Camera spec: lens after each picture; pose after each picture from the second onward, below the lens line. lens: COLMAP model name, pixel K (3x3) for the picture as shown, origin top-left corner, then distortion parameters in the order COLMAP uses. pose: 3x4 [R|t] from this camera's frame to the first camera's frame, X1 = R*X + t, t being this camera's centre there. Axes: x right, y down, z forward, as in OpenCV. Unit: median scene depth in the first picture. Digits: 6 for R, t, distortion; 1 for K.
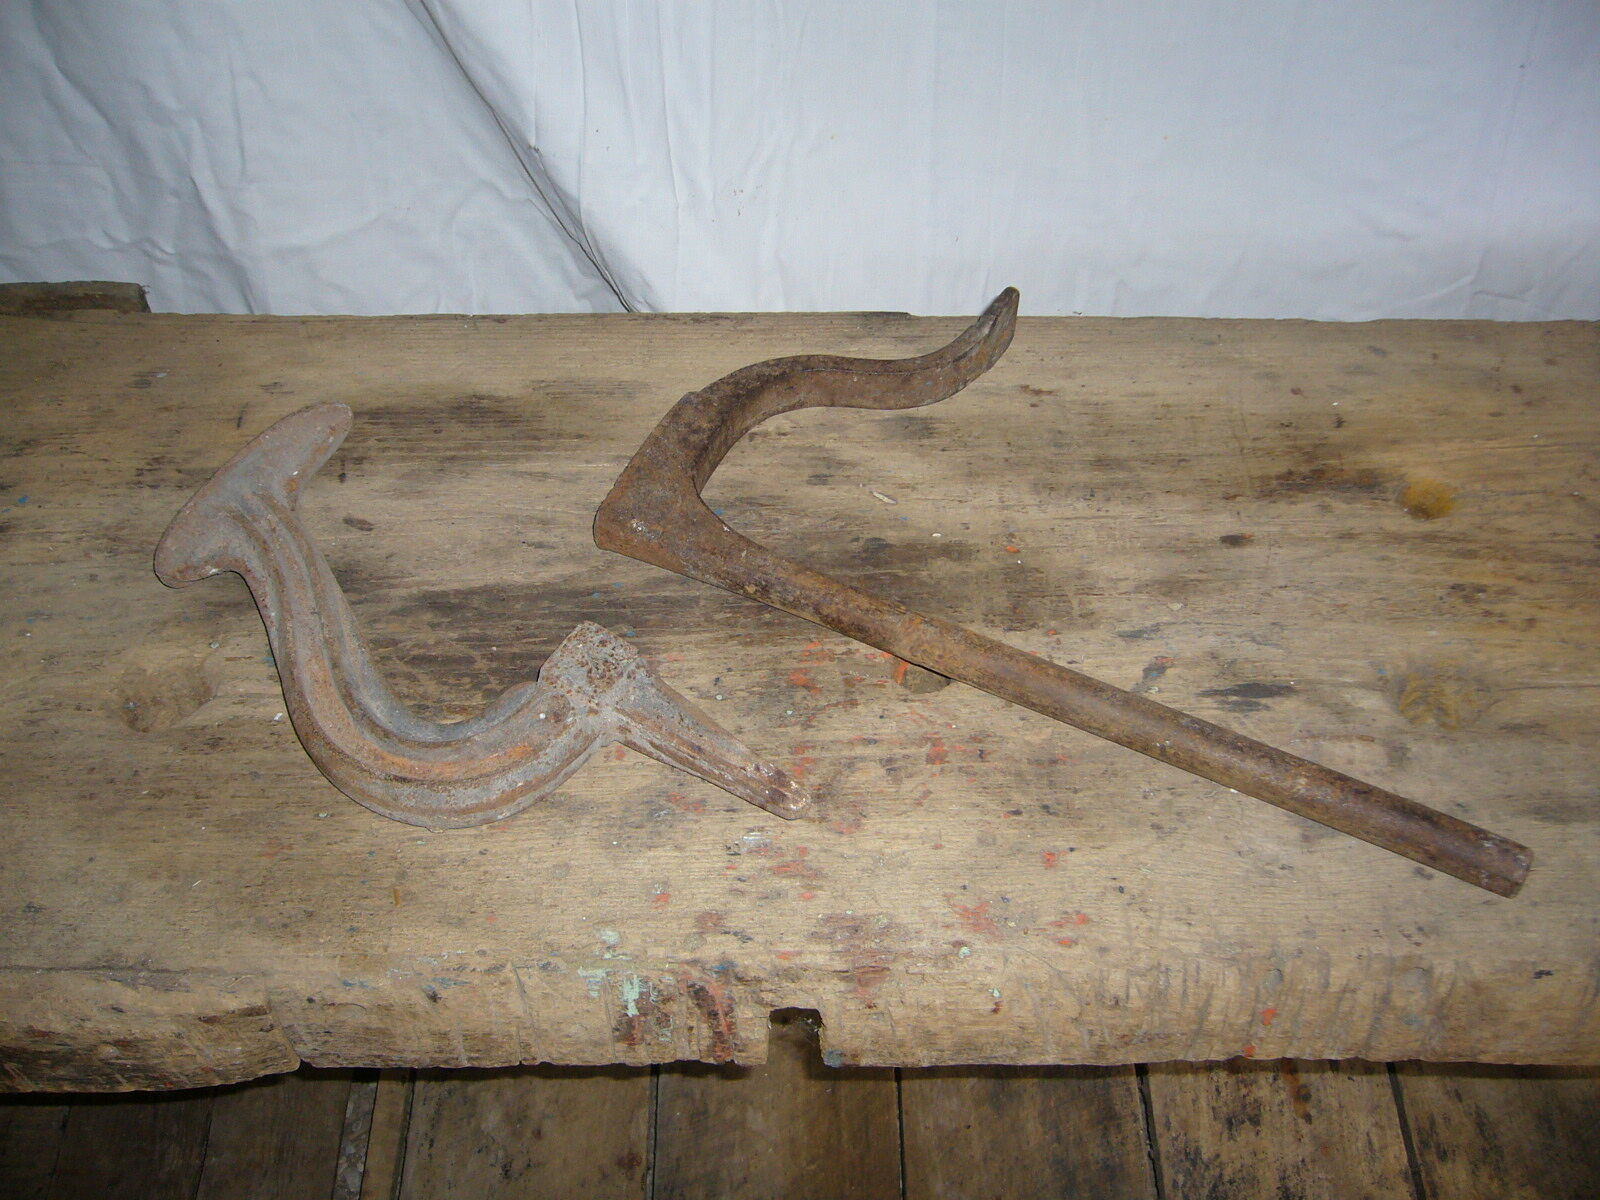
lens RADIAL K [[1706.2, 0, 805.8], [0, 1706.2, 569.5], [0, 0, 1]] dist [-0.086476, 0.065150]
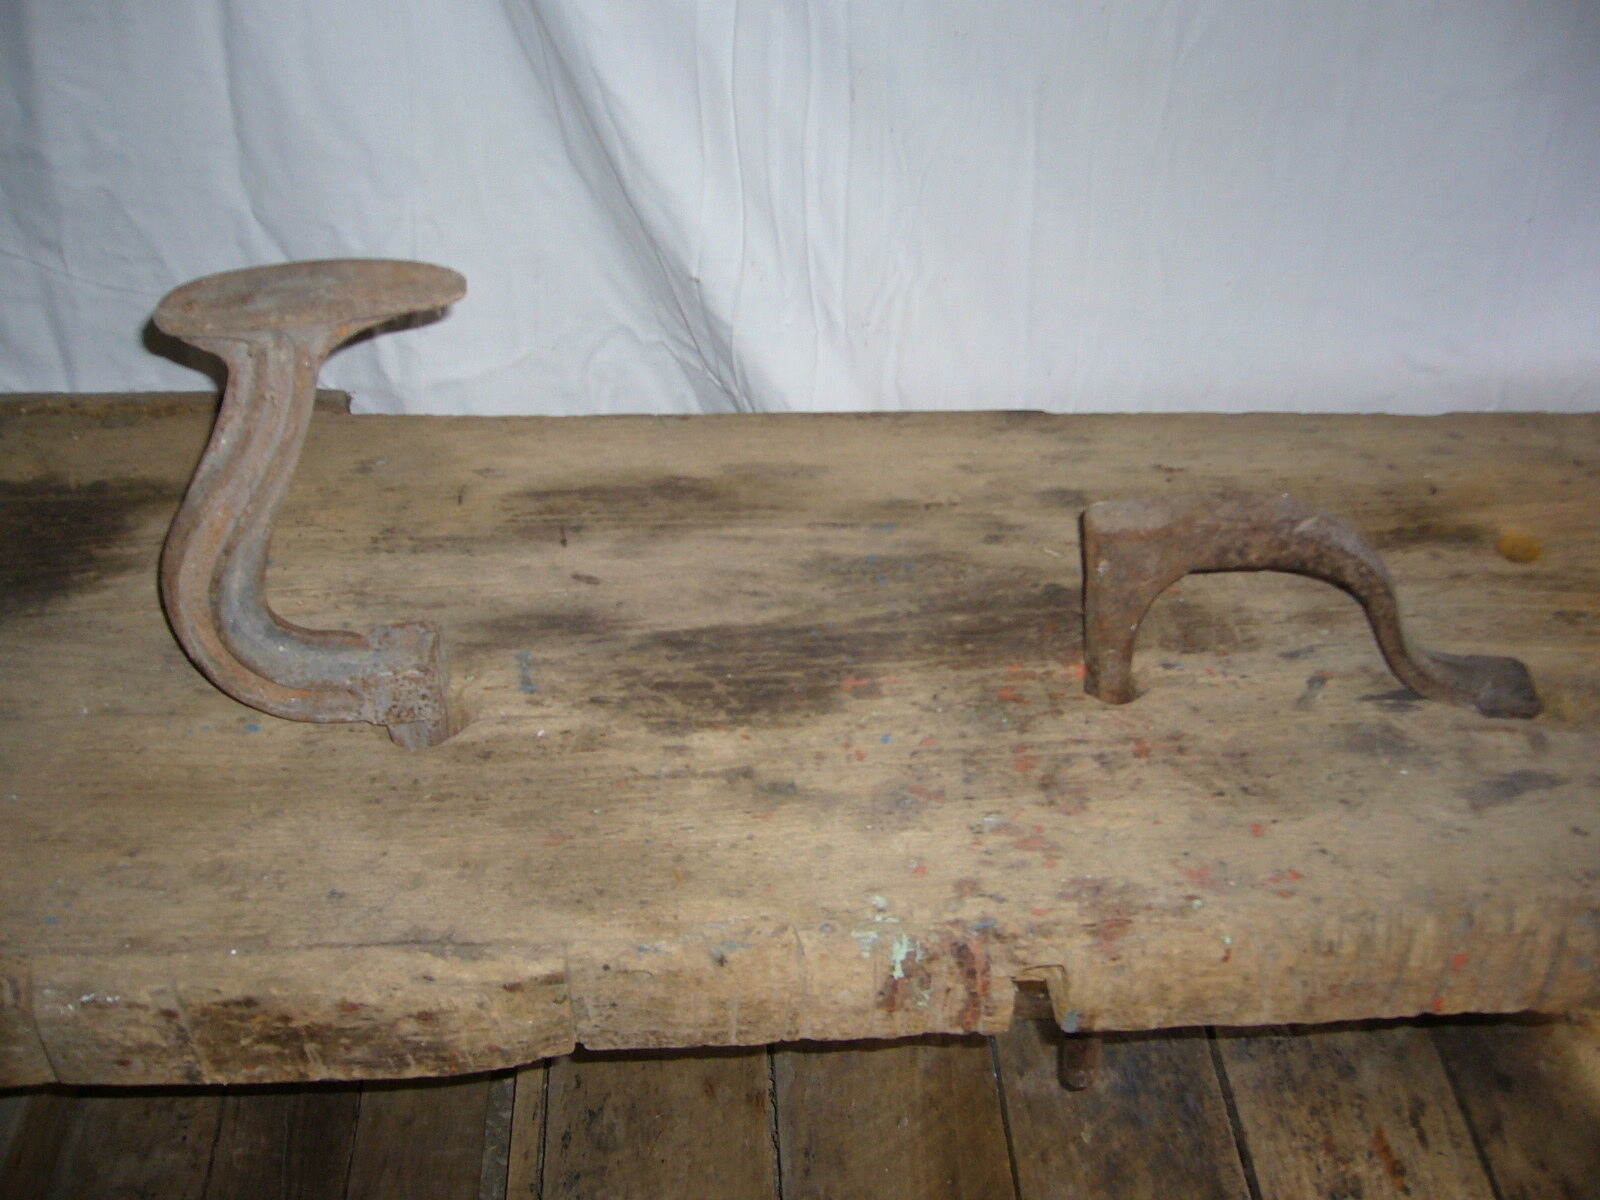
lens RADIAL K [[1706.2, 0, 805.8], [0, 1706.2, 569.5], [0, 0, 1]] dist [-0.086476, 0.065150]
pose [[0.998320, -0.011856, 0.056713, -0.205006], [0.020846, 0.986790, -0.160659, 0.165250], [-0.054059, 0.161571, 0.985379, -0.111945]]
